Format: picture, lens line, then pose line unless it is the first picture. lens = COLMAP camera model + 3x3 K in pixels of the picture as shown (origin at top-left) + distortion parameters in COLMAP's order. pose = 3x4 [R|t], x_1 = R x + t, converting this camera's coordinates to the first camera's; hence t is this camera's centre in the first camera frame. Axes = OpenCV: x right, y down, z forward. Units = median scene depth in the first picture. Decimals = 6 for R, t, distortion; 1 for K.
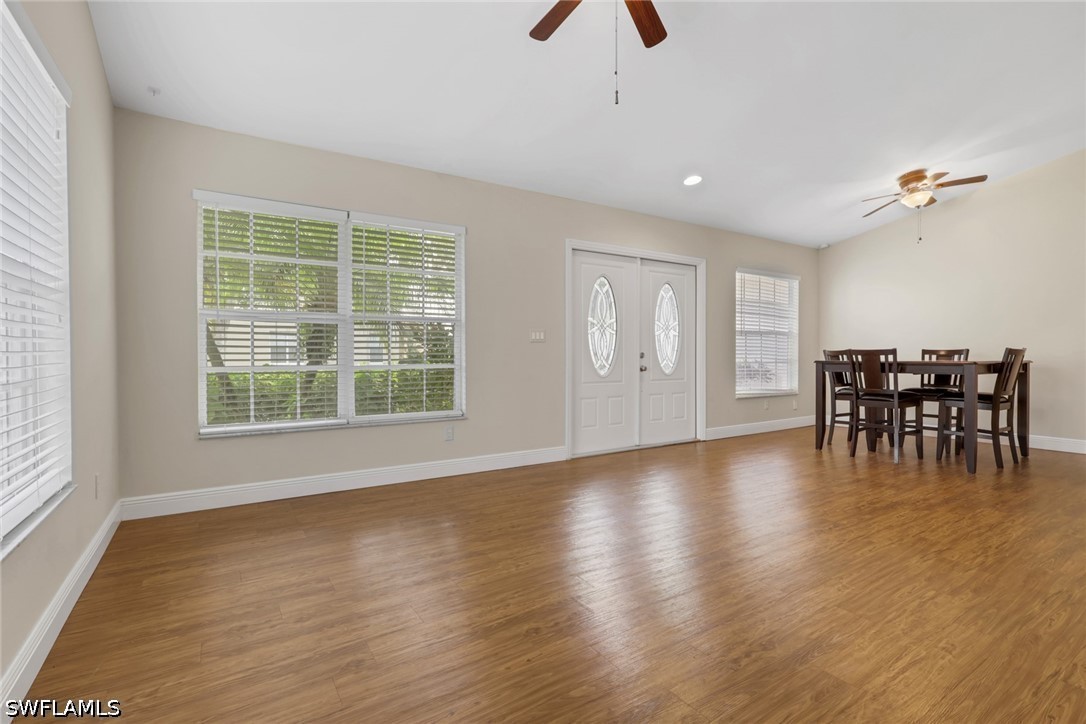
lens RADIAL K [[531.6, 0, 531.0], [0, 531.6, 364.4], [0, 0, 1]] dist [-0.011358, -0.000822]
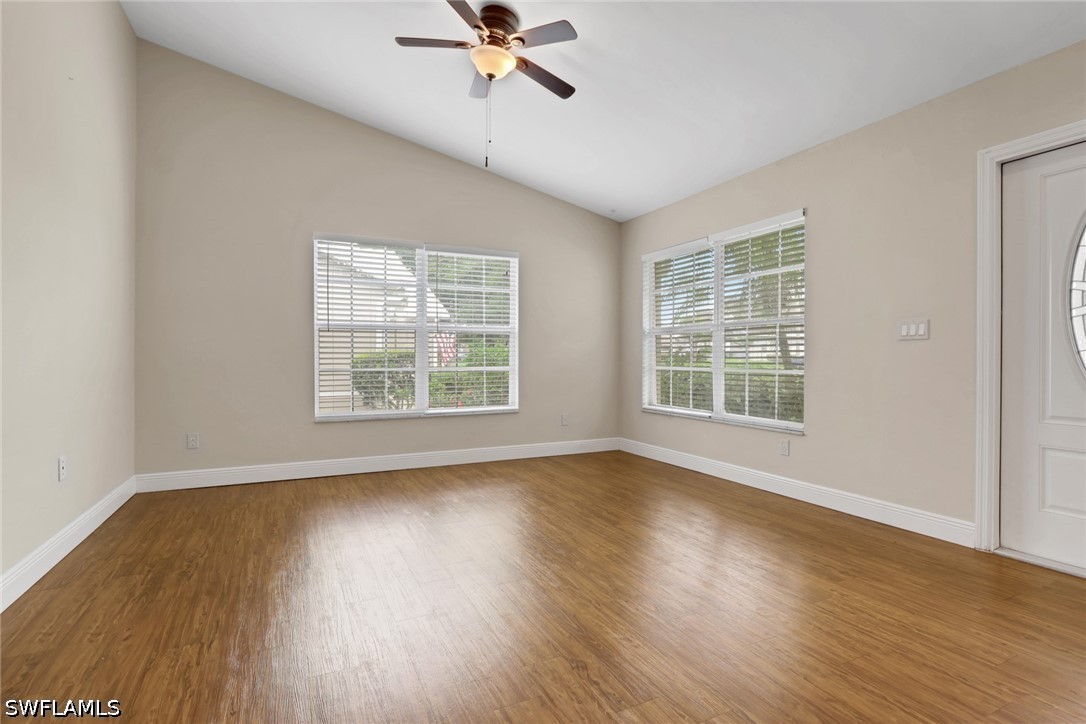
lens RADIAL K [[531.6, 0, 531.0], [0, 531.6, 364.4], [0, 0, 1]] dist [-0.011358, -0.000822]
pose [[-0.145101, 0.017701, -0.989259, 1.302412], [-0.012782, 0.999723, 0.019763, -0.035159], [0.989334, 0.015512, -0.144834, 1.186887]]
